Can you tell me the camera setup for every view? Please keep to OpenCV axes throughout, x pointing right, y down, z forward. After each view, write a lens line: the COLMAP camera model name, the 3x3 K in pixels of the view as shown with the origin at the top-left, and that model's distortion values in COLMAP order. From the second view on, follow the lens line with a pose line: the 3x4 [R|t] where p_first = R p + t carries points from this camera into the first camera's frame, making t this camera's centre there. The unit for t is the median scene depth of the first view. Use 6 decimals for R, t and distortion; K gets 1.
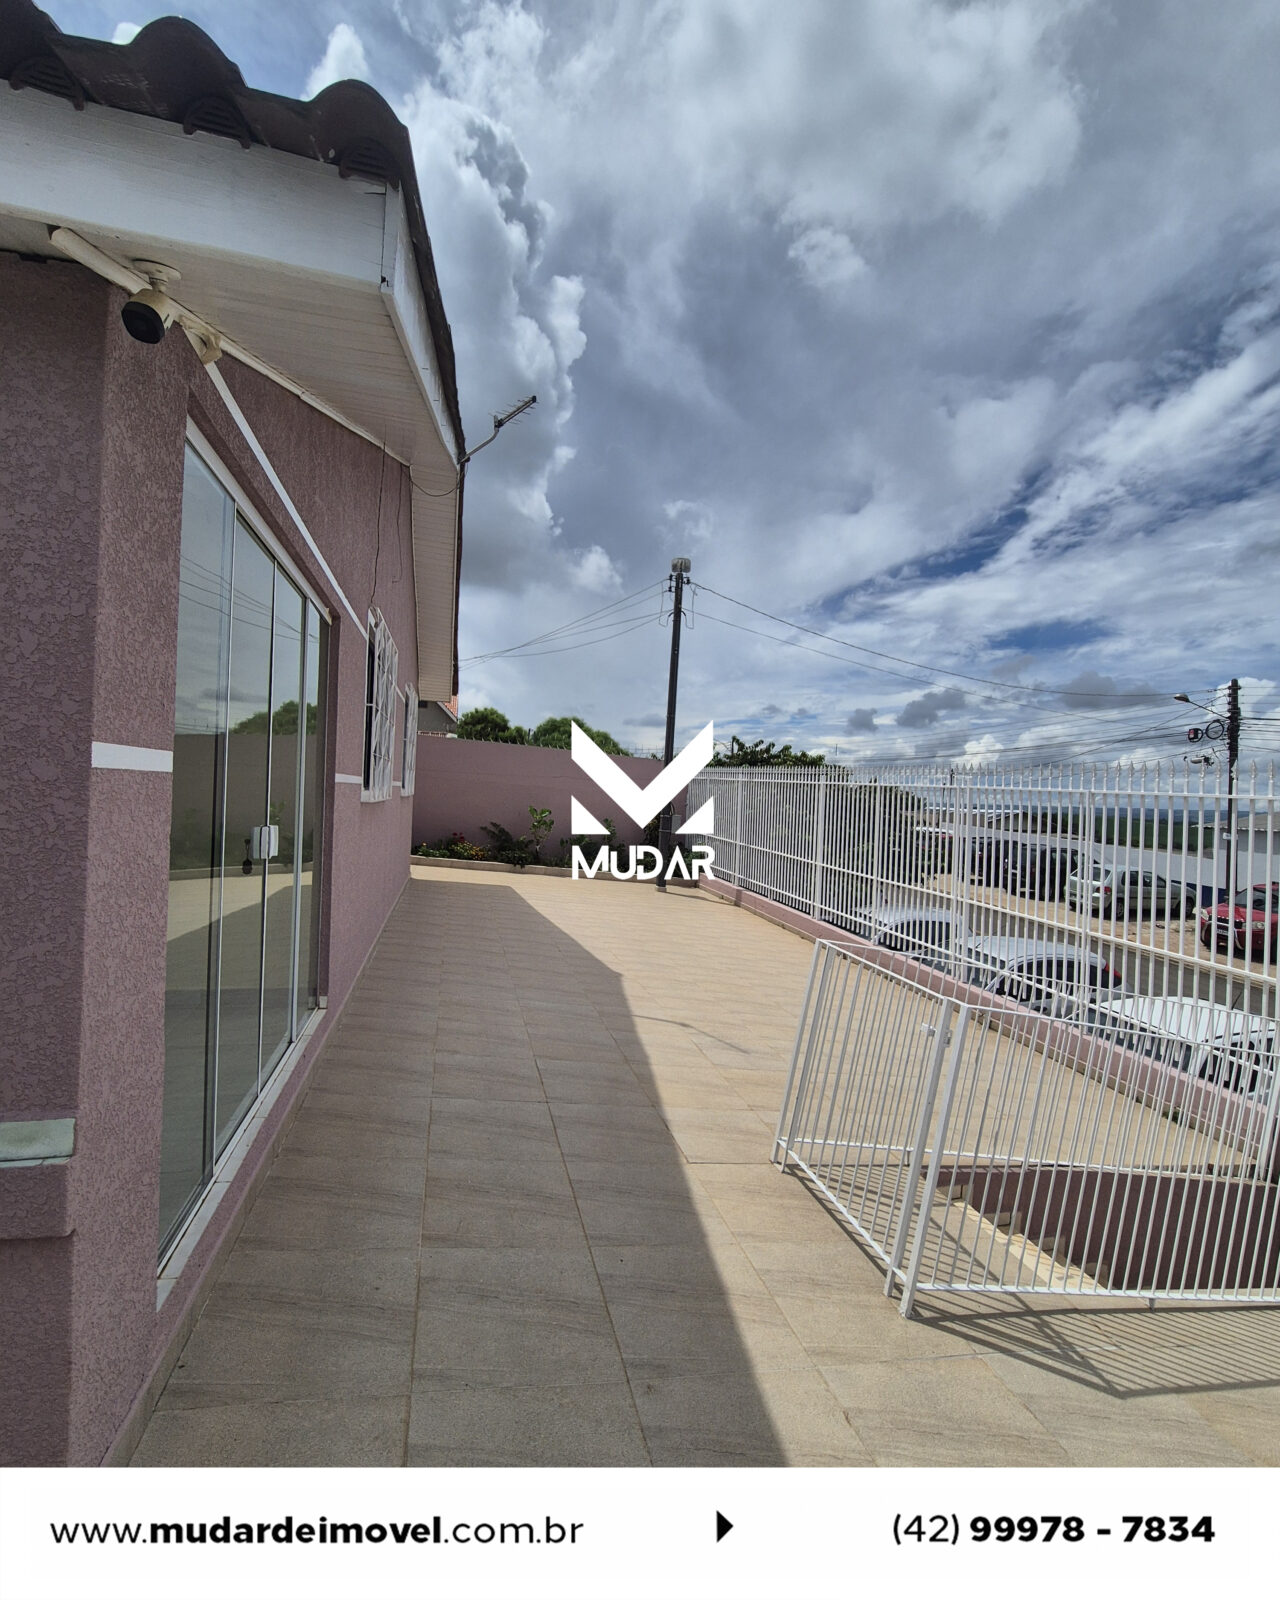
lens RADIAL K [[698.8, 0, 654.6], [0, 698.8, 806.5], [0, 0, 1]] dist [0.001672, 0.000189]
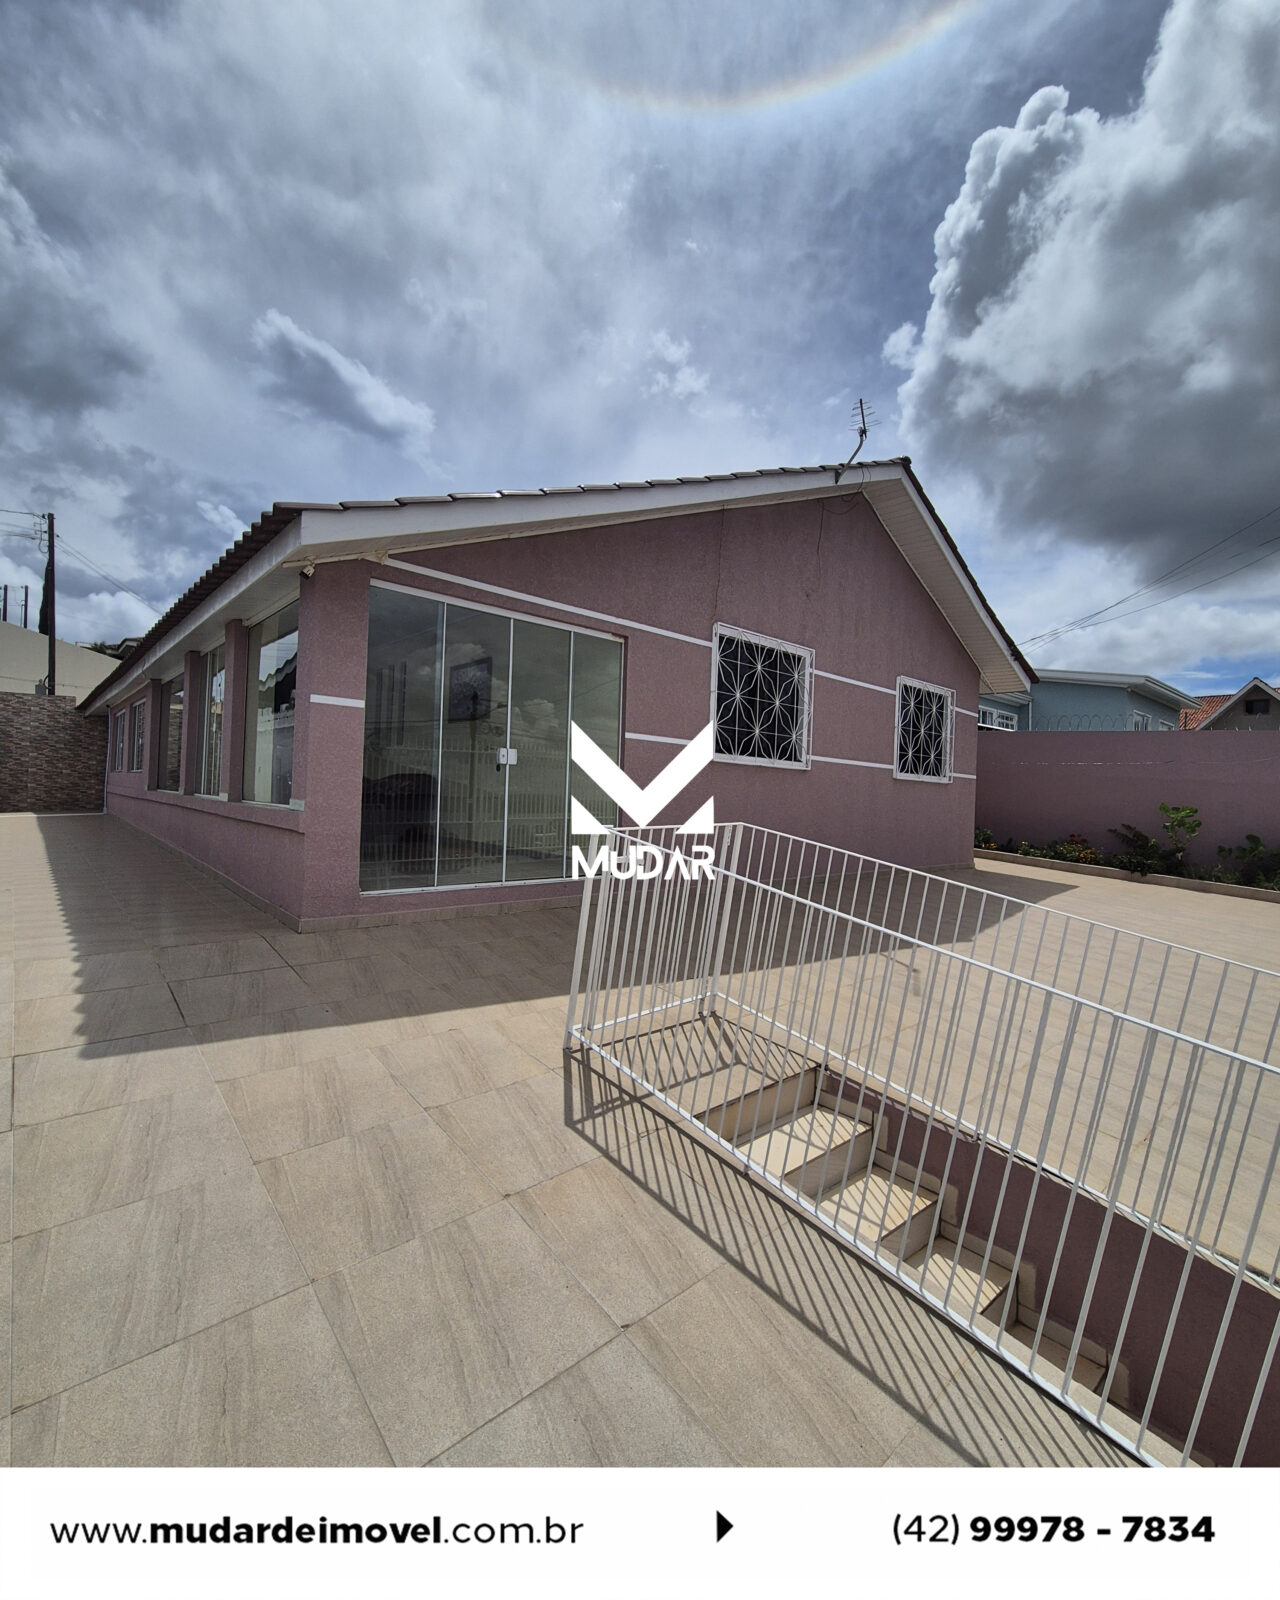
lens RADIAL K [[698.8, 0, 641.2], [0, 698.8, 800.3], [0, 0, 1]] dist [0.001672, 0.000189]
pose [[0.457883, -0.026582, -0.888615, 1.591276], [-0.026871, 0.998682, -0.043721, 0.281920], [0.888606, 0.043897, 0.456565, 0.460220]]
